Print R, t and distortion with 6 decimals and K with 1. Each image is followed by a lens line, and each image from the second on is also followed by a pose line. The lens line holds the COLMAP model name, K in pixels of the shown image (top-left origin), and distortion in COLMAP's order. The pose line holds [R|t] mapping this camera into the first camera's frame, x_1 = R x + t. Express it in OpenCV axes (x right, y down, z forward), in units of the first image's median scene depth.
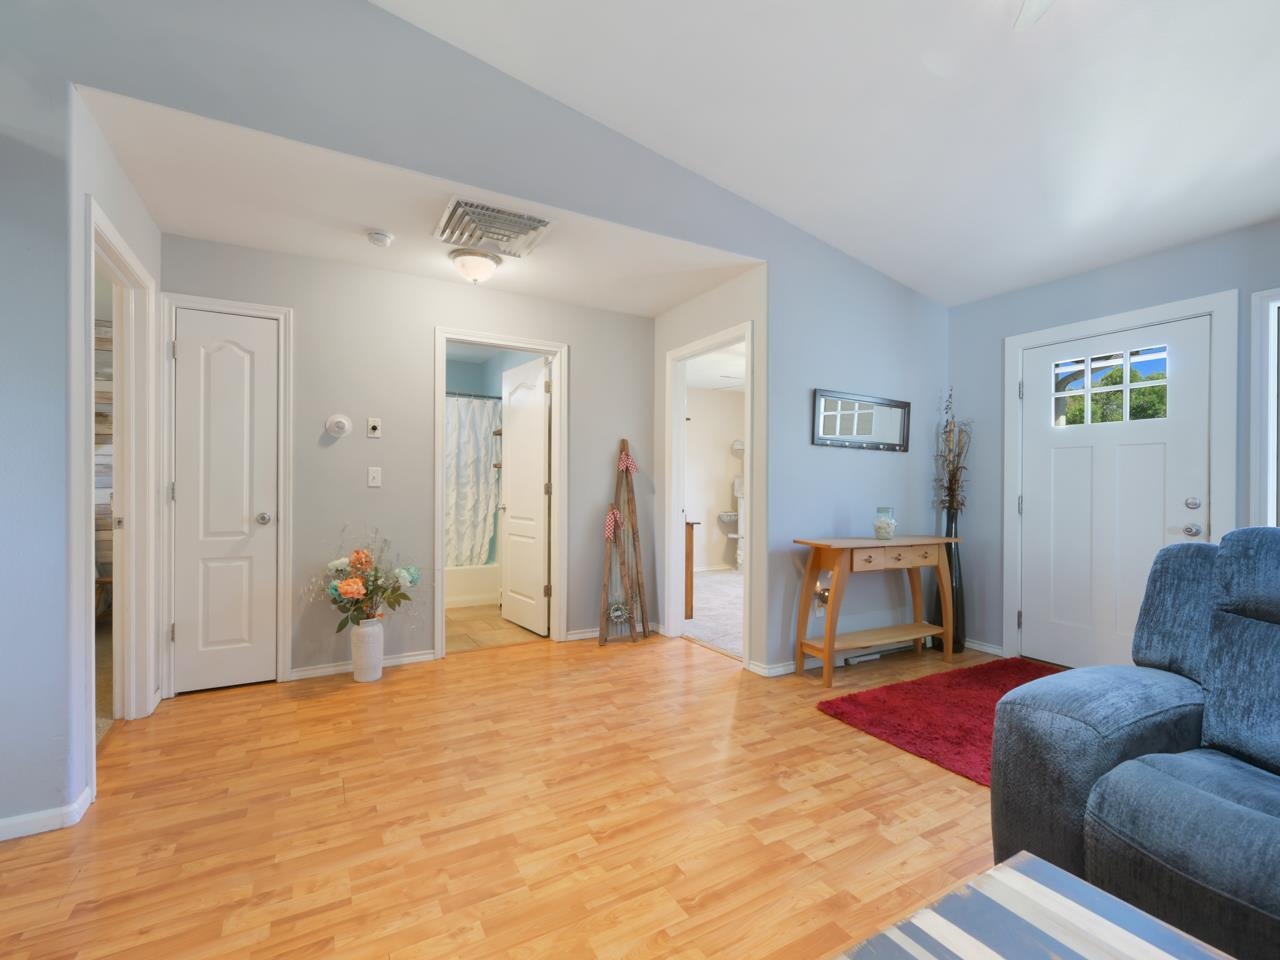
lens RADIAL K [[567.9, 0, 636.6], [0, 567.9, 485.4], [0, 0, 1]] dist [-0.002220, -0.000083]
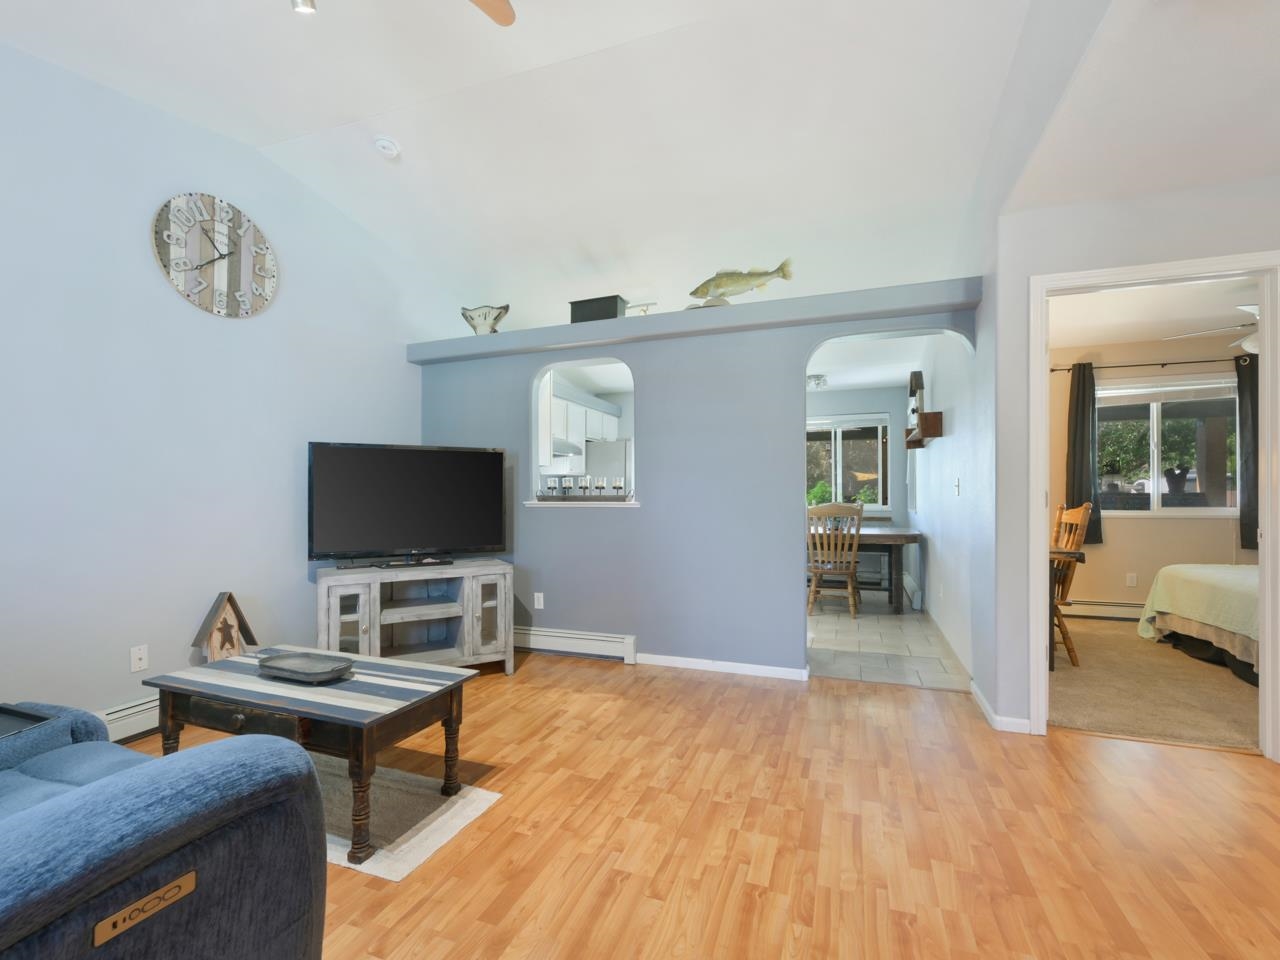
lens RADIAL K [[563.6, 0, 644.9], [0, 563.6, 499.5], [0, 0, 1]] dist [-0.019813, -0.000195]
pose [[-0.755926, 0.003534, -0.654647, 0.472098], [-0.001342, 0.999975, 0.006948, 0.000514], [0.654655, 0.006131, -0.755903, 1.140857]]
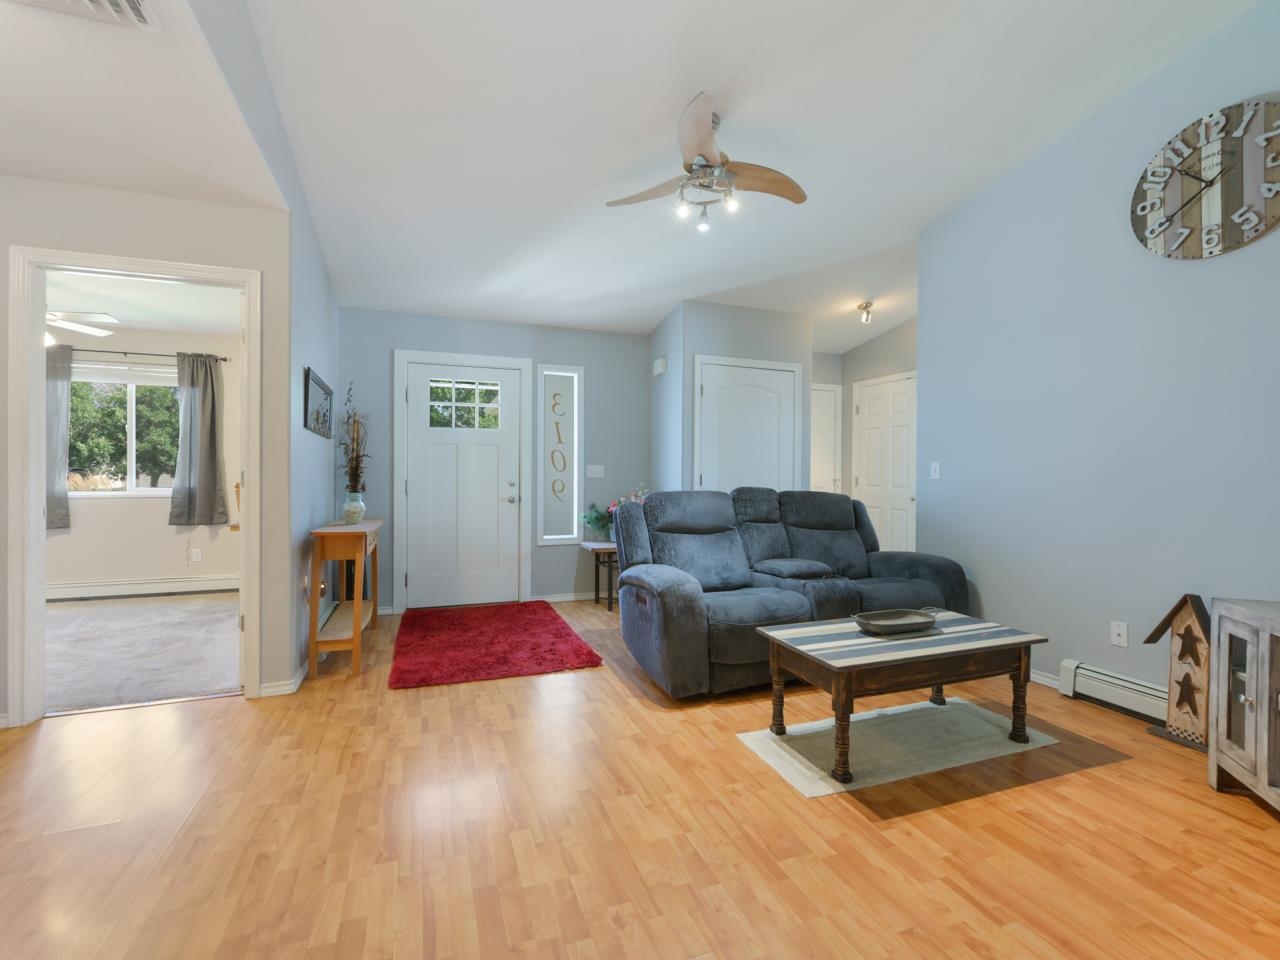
lens RADIAL K [[581.5, 0, 635.8], [0, 581.5, 475.0], [0, 0, 1]] dist [-0.027121, 0.000108]
pose [[0.156221, -0.006501, 0.987701, -0.757851], [-0.004153, 0.999965, 0.007239, -0.005879], [-0.987713, -0.005233, 0.156189, 0.474493]]
